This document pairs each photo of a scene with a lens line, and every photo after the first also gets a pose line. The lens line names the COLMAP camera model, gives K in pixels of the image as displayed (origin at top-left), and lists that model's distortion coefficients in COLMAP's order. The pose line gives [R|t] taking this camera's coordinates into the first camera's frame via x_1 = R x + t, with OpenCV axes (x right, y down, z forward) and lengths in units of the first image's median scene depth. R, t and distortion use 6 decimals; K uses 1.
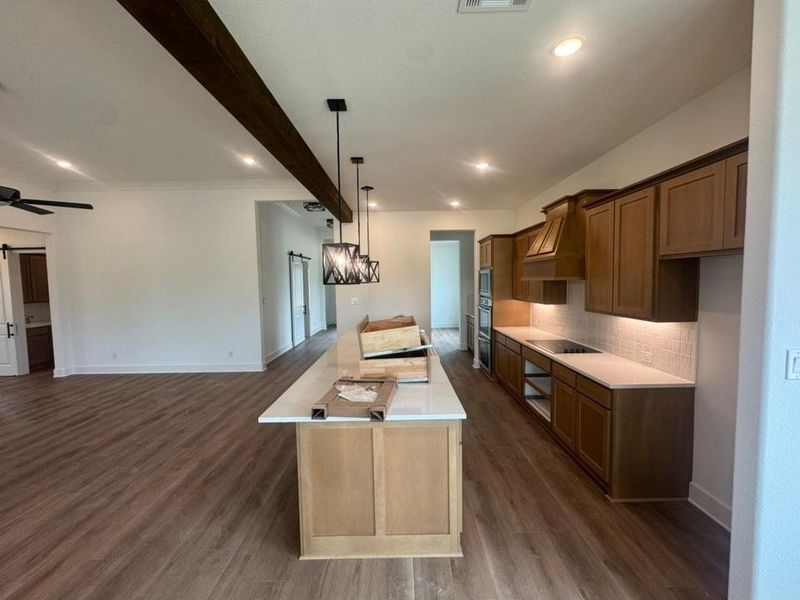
lens RADIAL K [[317.2, 0, 390.8], [0, 317.2, 302.7], [0, 0, 1]] dist [0.002002, -0.000113]
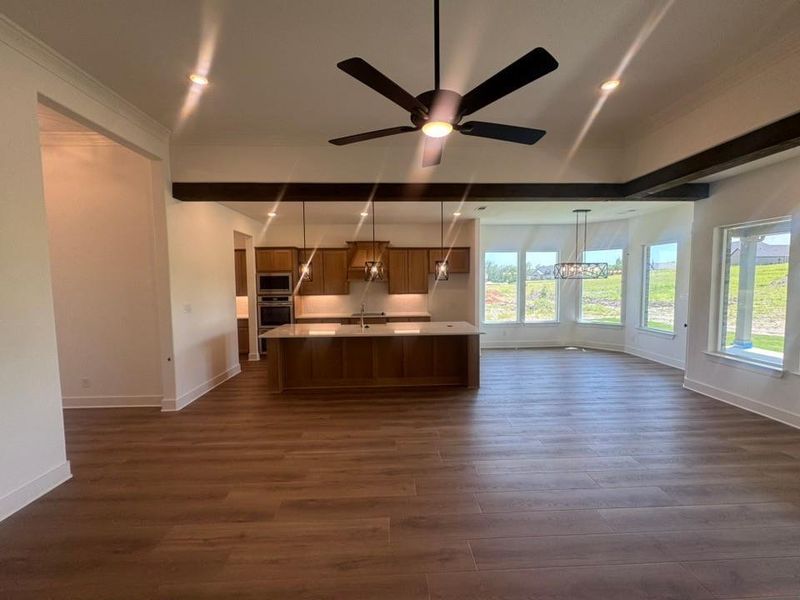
lens RADIAL K [[317.2, 0, 390.8], [0, 317.2, 302.7], [0, 0, 1]] dist [0.002002, -0.000113]
pose [[-0.030756, -0.047744, 0.998386, -1.417357], [0.104838, 0.993195, 0.050725, -0.006851], [-0.994014, 0.106229, -0.025541, 0.891844]]
